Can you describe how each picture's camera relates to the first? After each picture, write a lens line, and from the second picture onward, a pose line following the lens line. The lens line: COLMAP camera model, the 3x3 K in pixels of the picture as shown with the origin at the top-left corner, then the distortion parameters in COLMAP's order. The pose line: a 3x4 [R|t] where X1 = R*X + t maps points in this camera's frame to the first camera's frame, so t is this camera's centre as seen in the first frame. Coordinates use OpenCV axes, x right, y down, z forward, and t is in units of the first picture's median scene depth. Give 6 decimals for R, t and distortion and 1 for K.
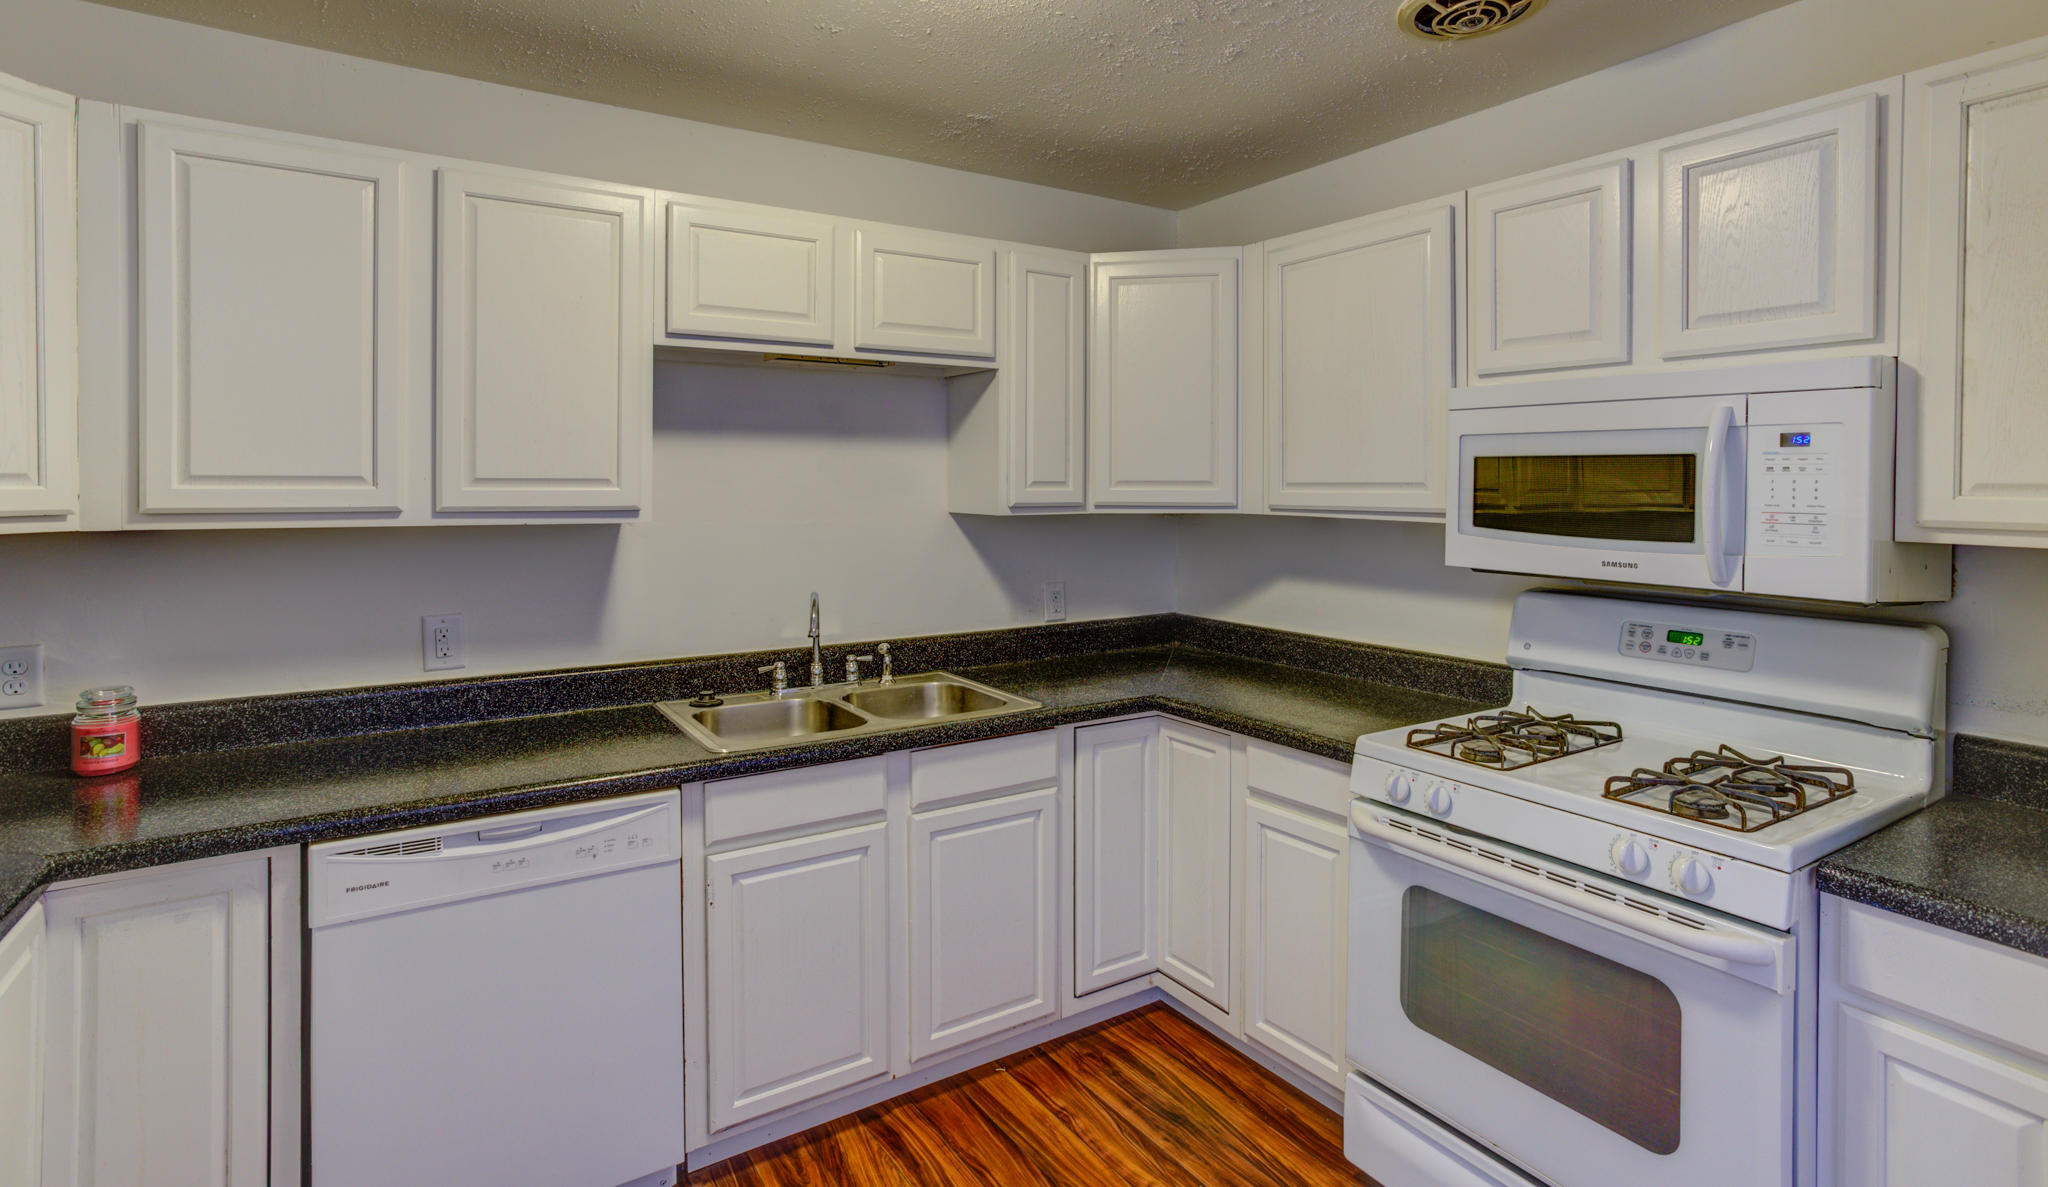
lens RADIAL K [[1002.8, 0, 1027.7], [0, 1002.8, 492.9], [0, 0, 1]] dist [-0.048518, 0.034046]
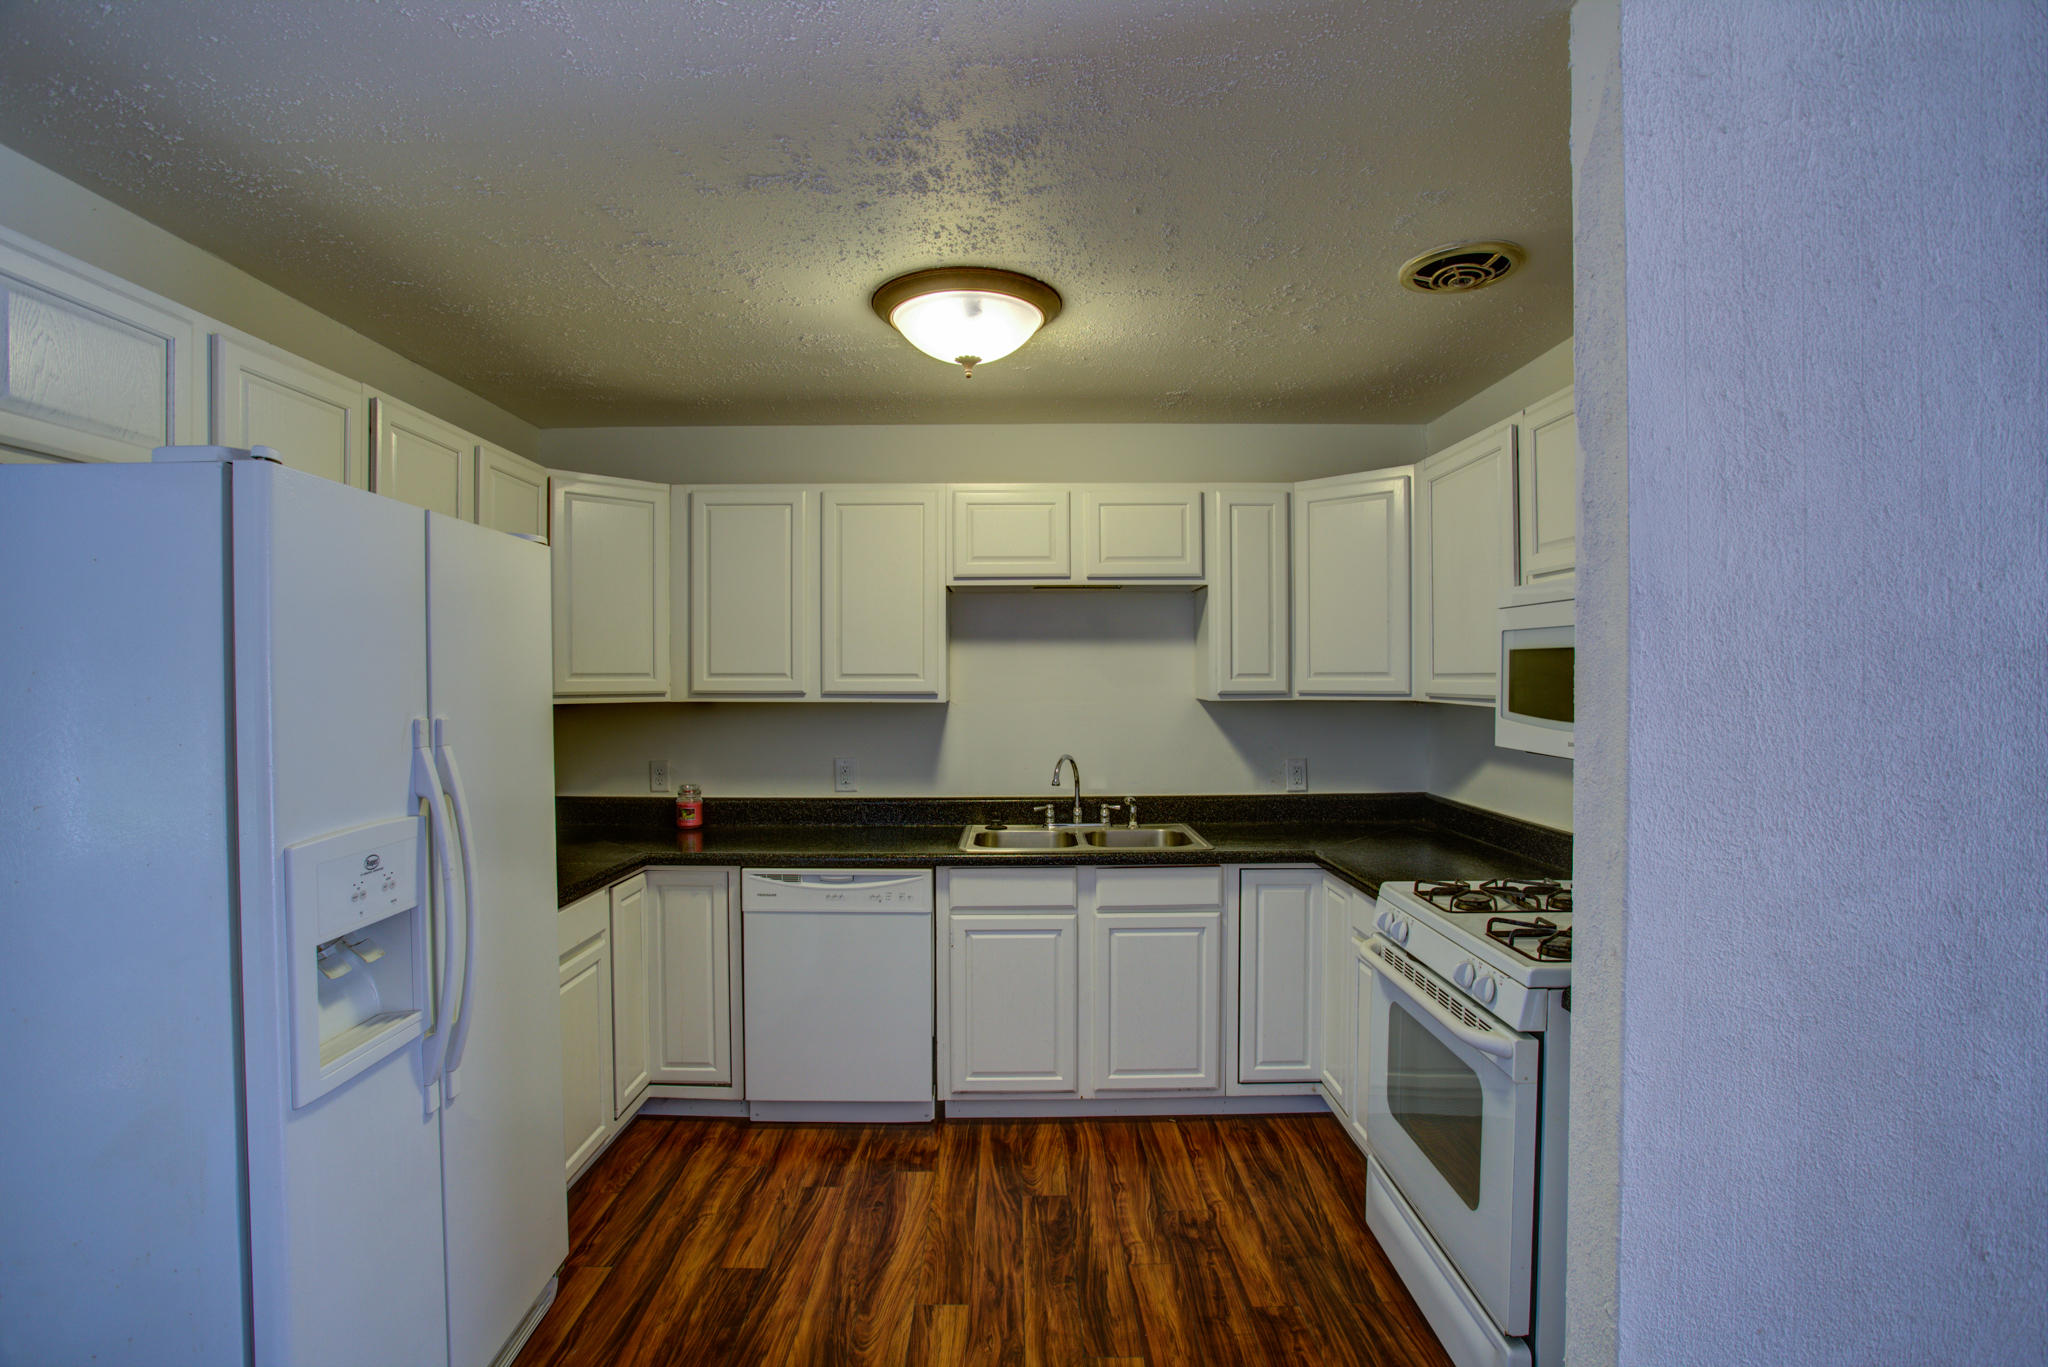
lens RADIAL K [[1027.5, 0, 1026.5], [0, 1027.5, 692.7], [0, 0, 1]] dist [-0.068027, 0.000724]
pose [[0.836513, 0.003662, -0.547934, 0.573628], [-0.000474, 0.999982, 0.005960, 0.005781], [0.547946, -0.004726, 0.836500, -0.242680]]
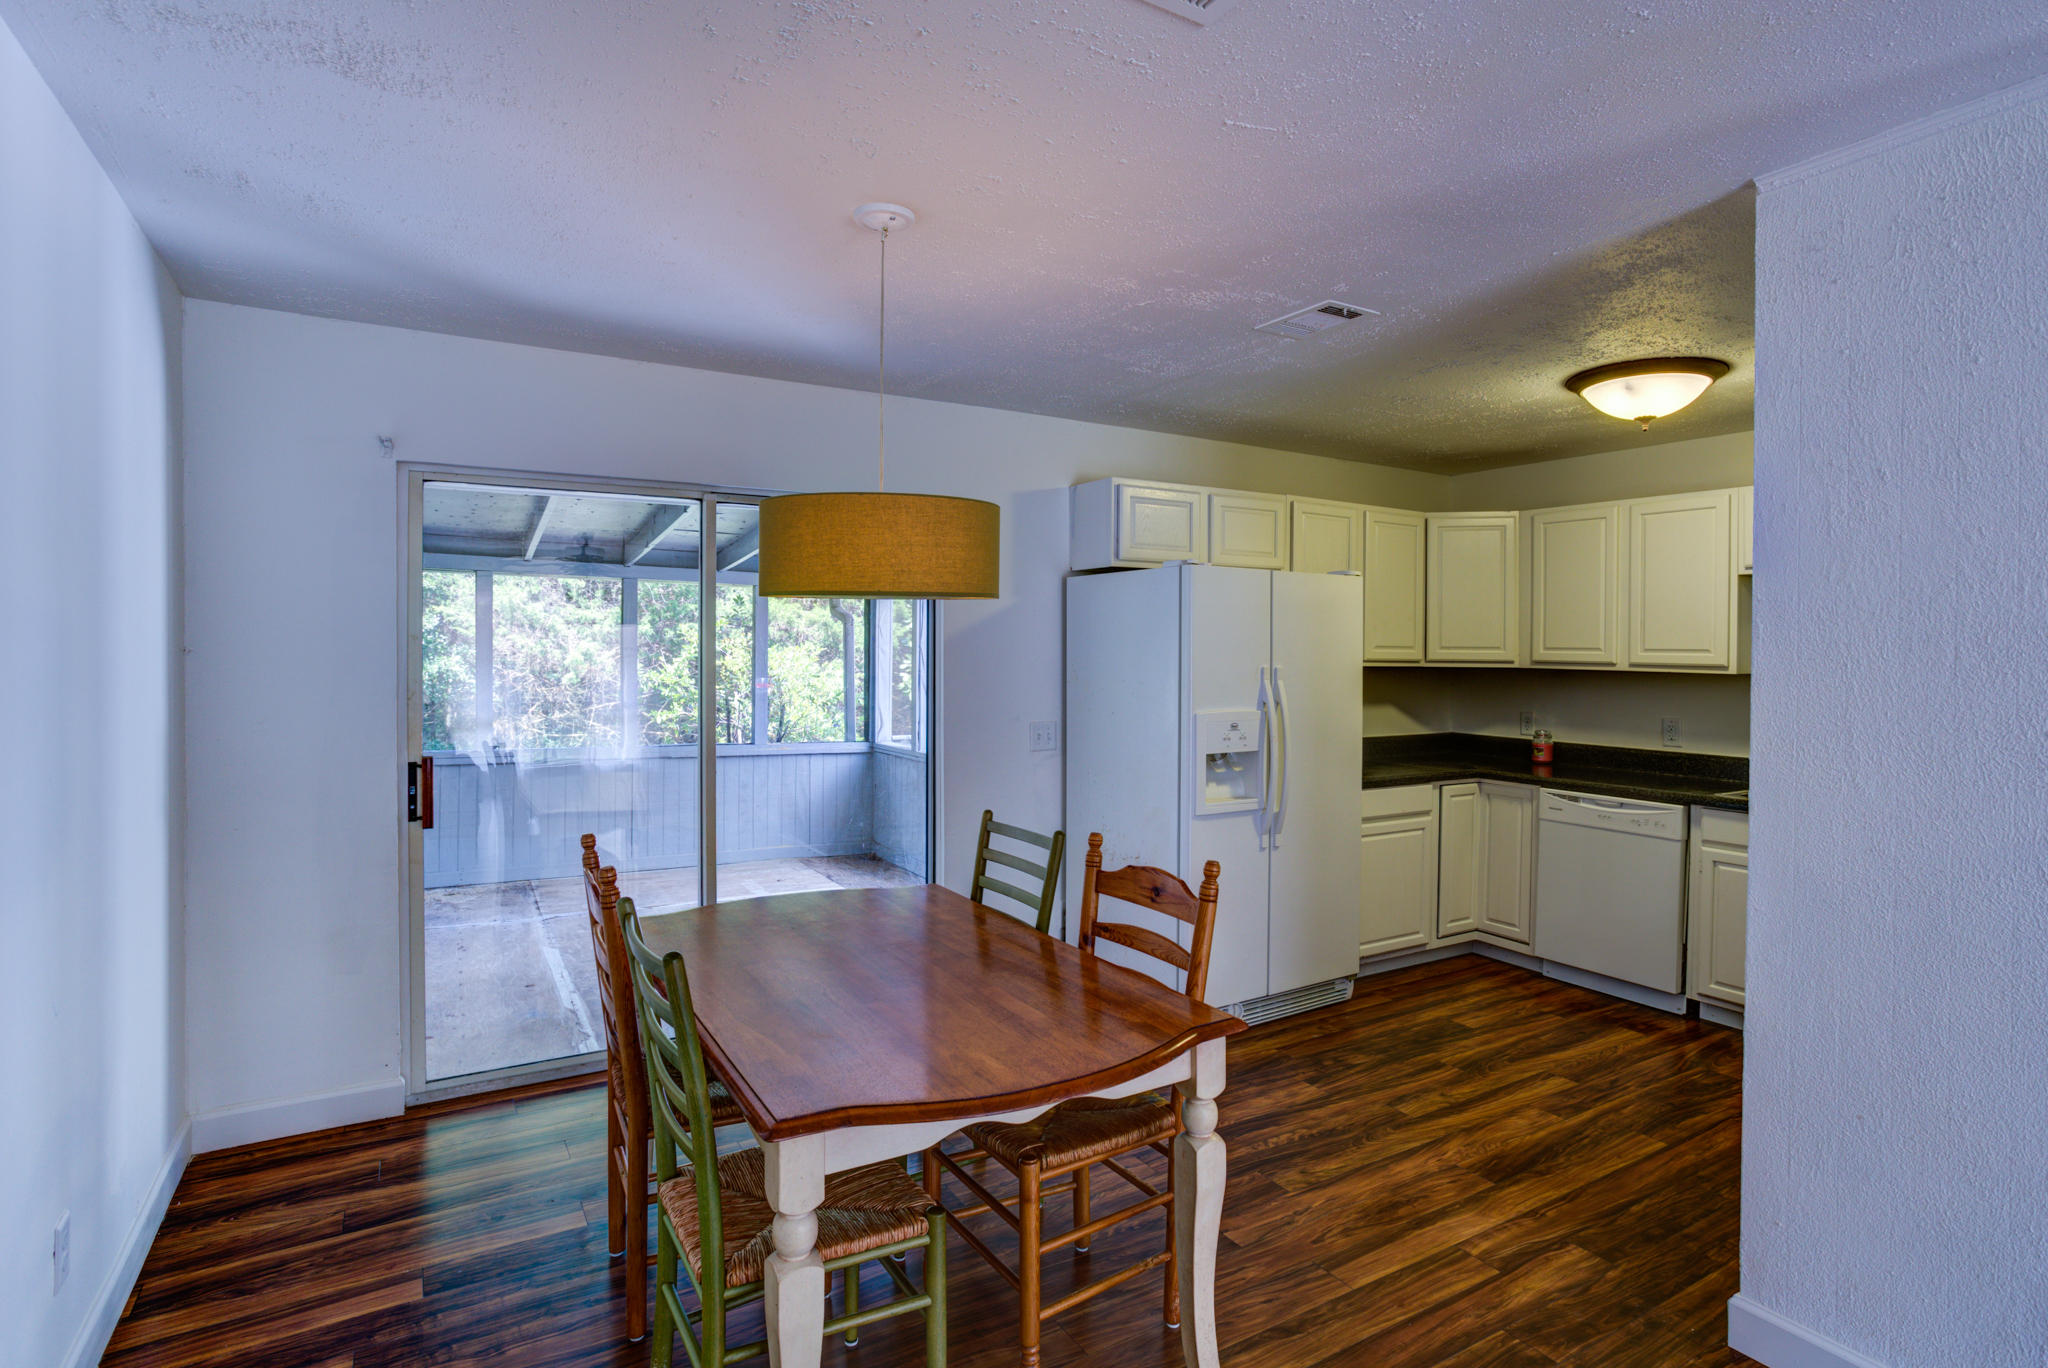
lens RADIAL K [[1044.5, 0, 975.4], [0, 1044.5, 672.4], [0, 0, 1]] dist [-0.000925, 0.000140]
pose [[-0.086098, 0.022351, -0.996036, 1.559944], [-0.016056, 0.999587, 0.023819, 0.004912], [0.996157, 0.018043, -0.085703, -0.194491]]
